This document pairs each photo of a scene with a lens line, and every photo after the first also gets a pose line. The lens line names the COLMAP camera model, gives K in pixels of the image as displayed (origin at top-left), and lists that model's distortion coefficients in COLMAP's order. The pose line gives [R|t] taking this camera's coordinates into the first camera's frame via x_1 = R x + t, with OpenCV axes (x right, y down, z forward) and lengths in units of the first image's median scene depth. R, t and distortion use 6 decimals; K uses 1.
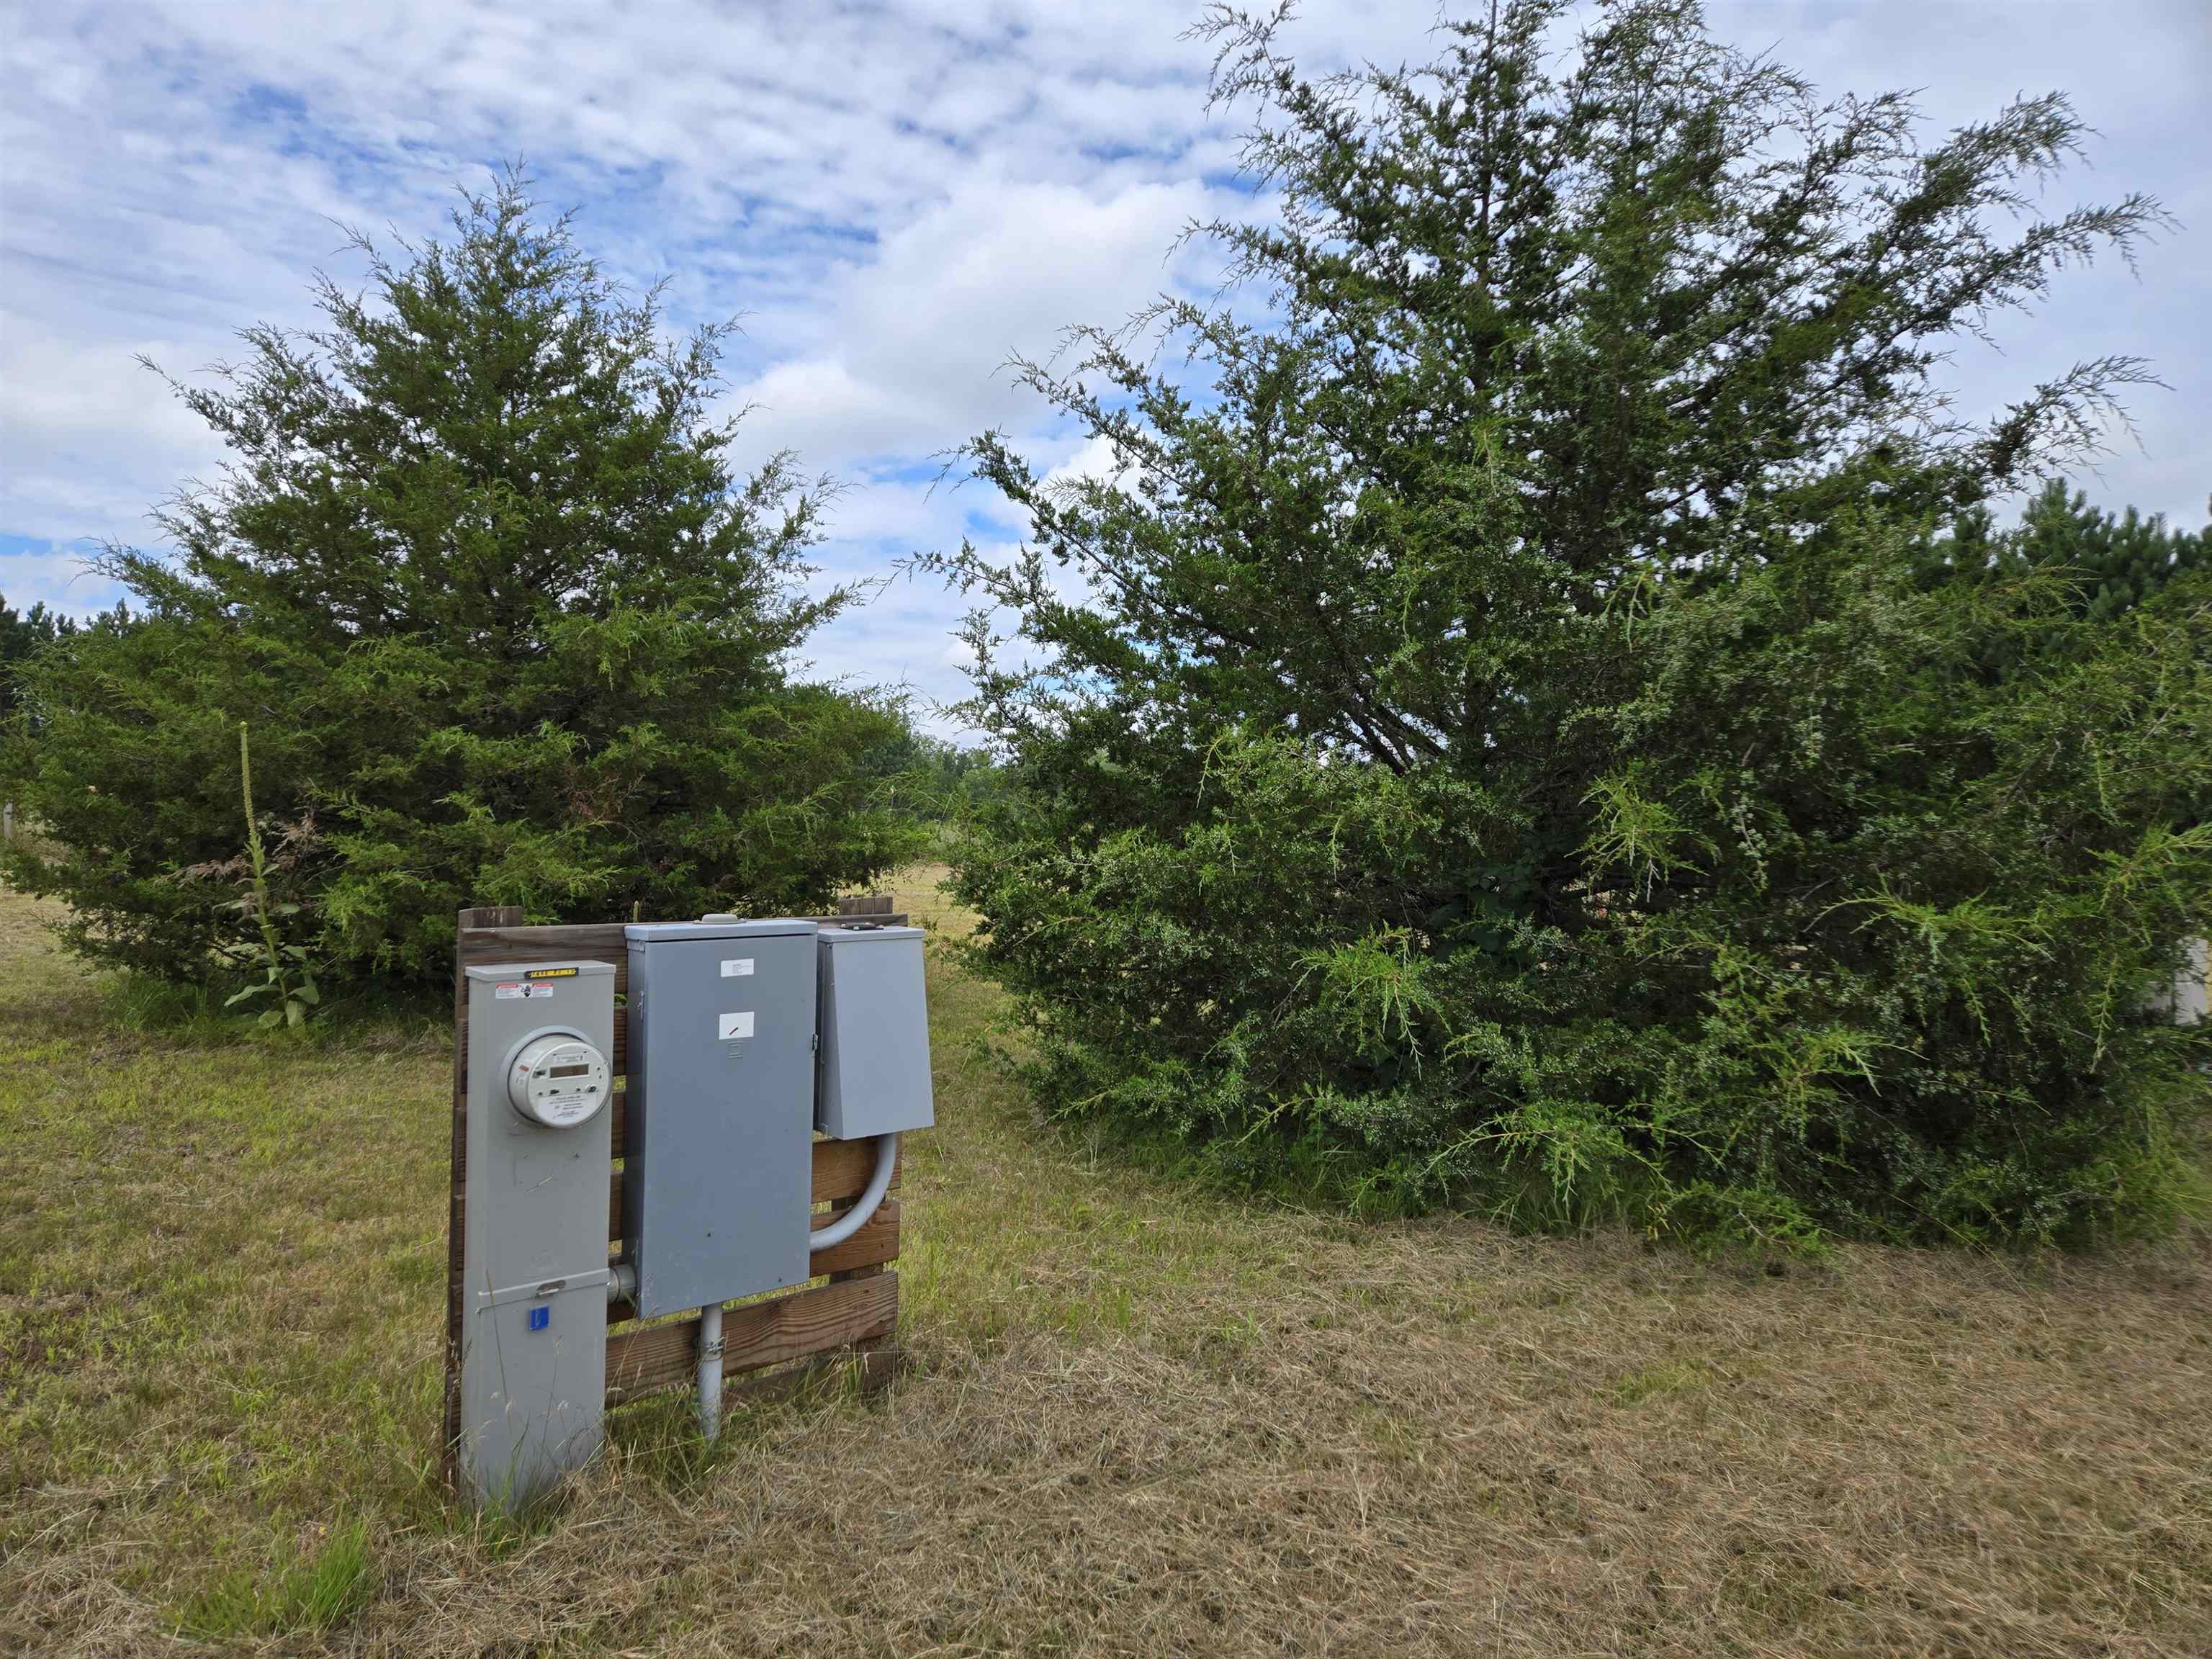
lens RADIAL K [[1443.6, 0, 1099.9], [0, 1443.6, 842.9], [0, 0, 1]] dist [0.073190, -0.055430]
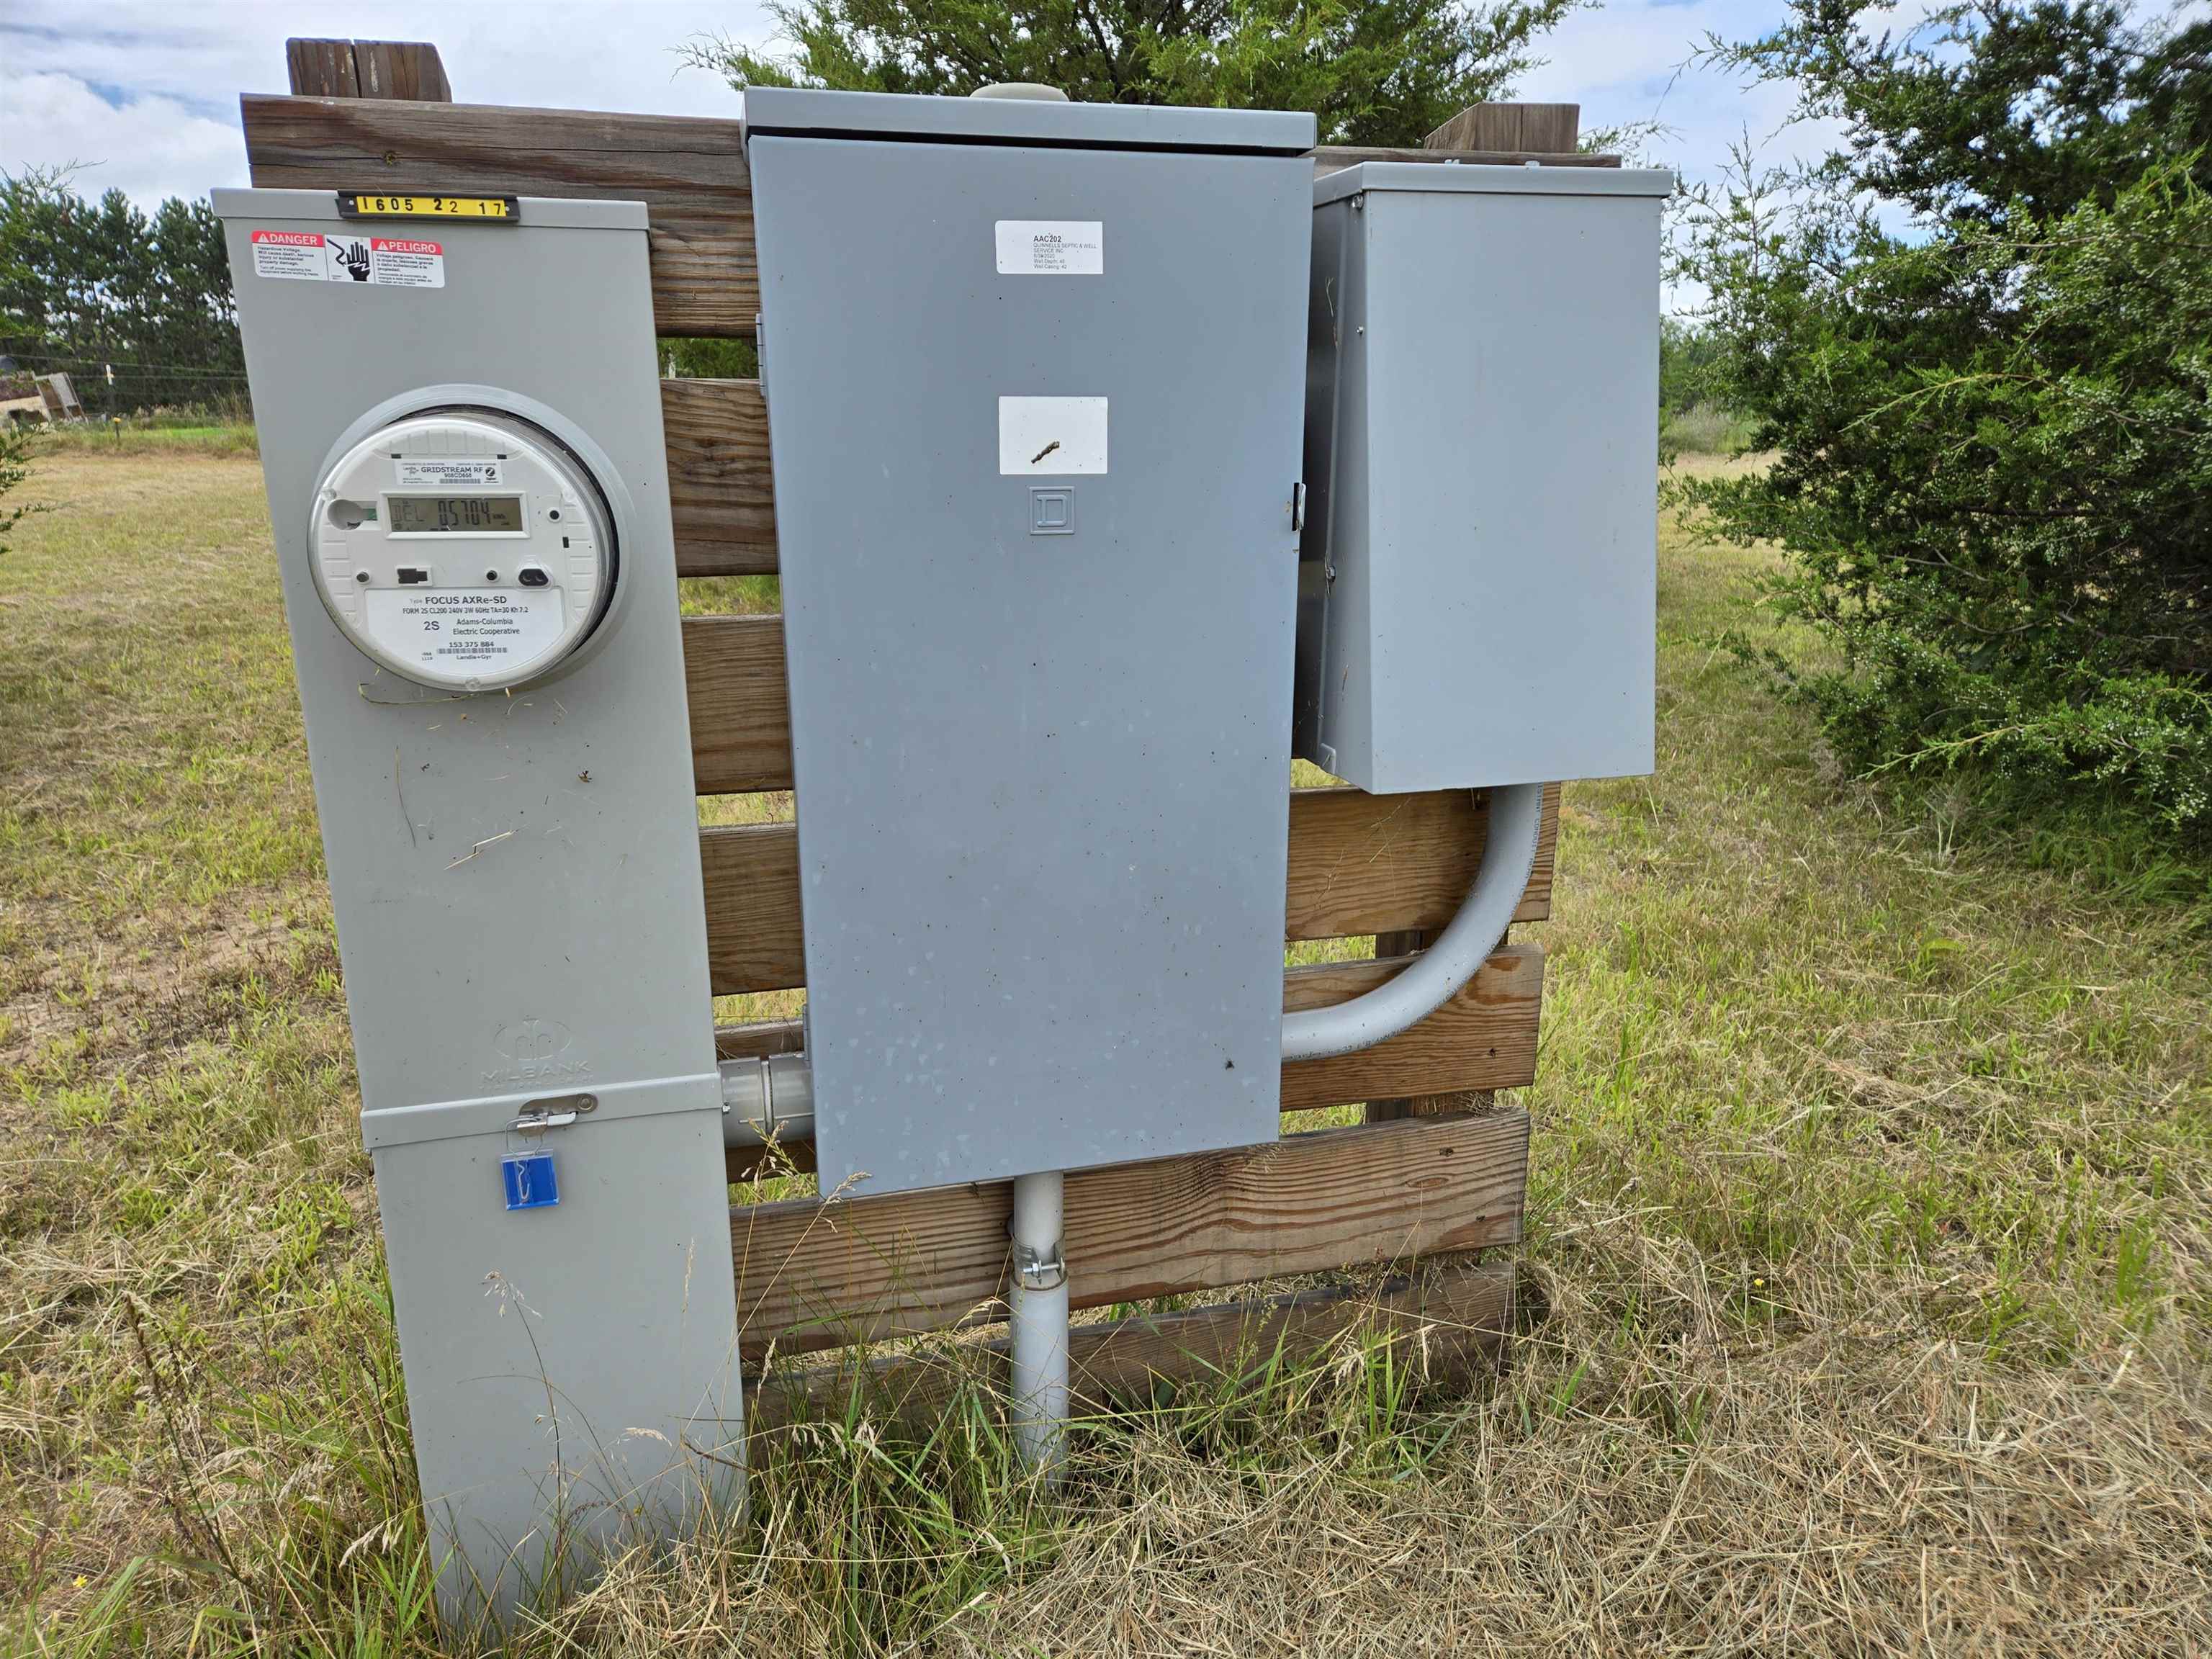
lens RADIAL K [[1443.6, 0, 1099.9], [0, 1443.6, 842.9], [0, 0, 1]] dist [0.073190, -0.055430]
pose [[0.889528, 0.101569, -0.445447, -0.072806], [0.015224, 0.967845, 0.251085, 0.117977], [0.456626, -0.230129, 0.859380, 0.617763]]
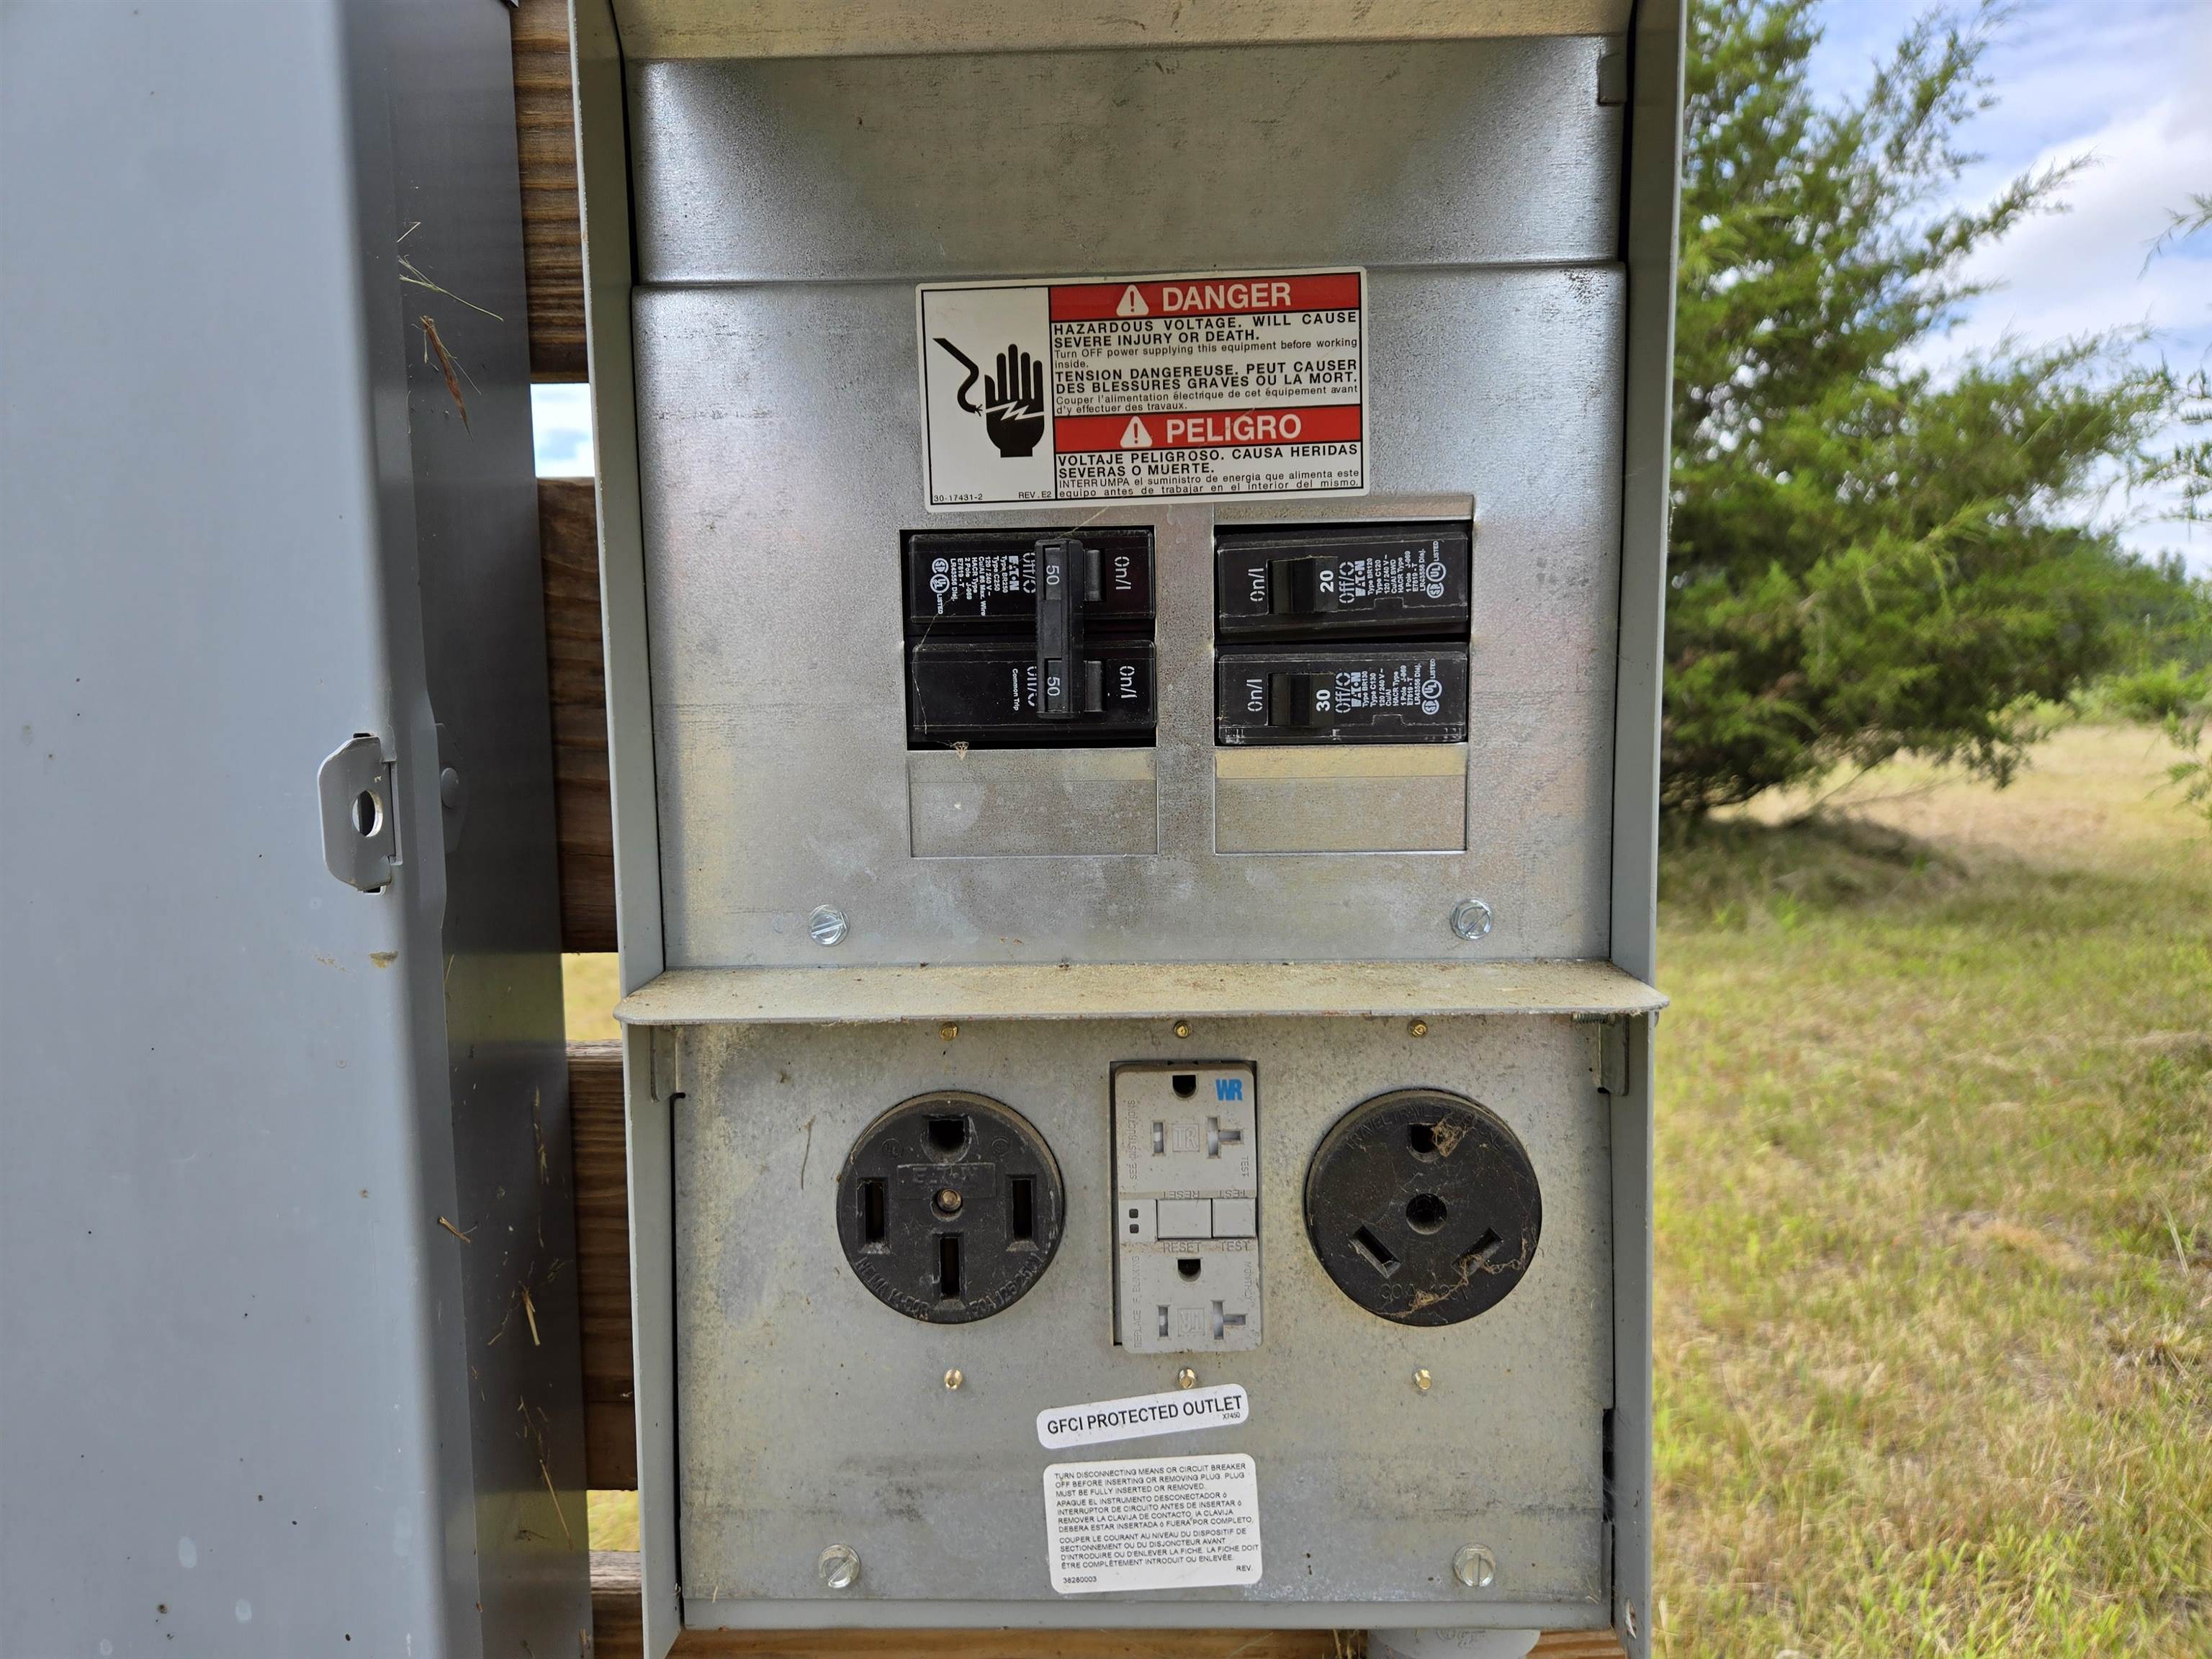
lens RADIAL K [[1443.6, 0, 1099.9], [0, 1443.6, 842.9], [0, 0, 1]] dist [0.073190, -0.055430]
pose [[0.723358, 0.035285, -0.689571, -0.079677], [0.024603, 0.996742, 0.076810, 0.104620], [0.690034, -0.072527, 0.720134, 0.860387]]
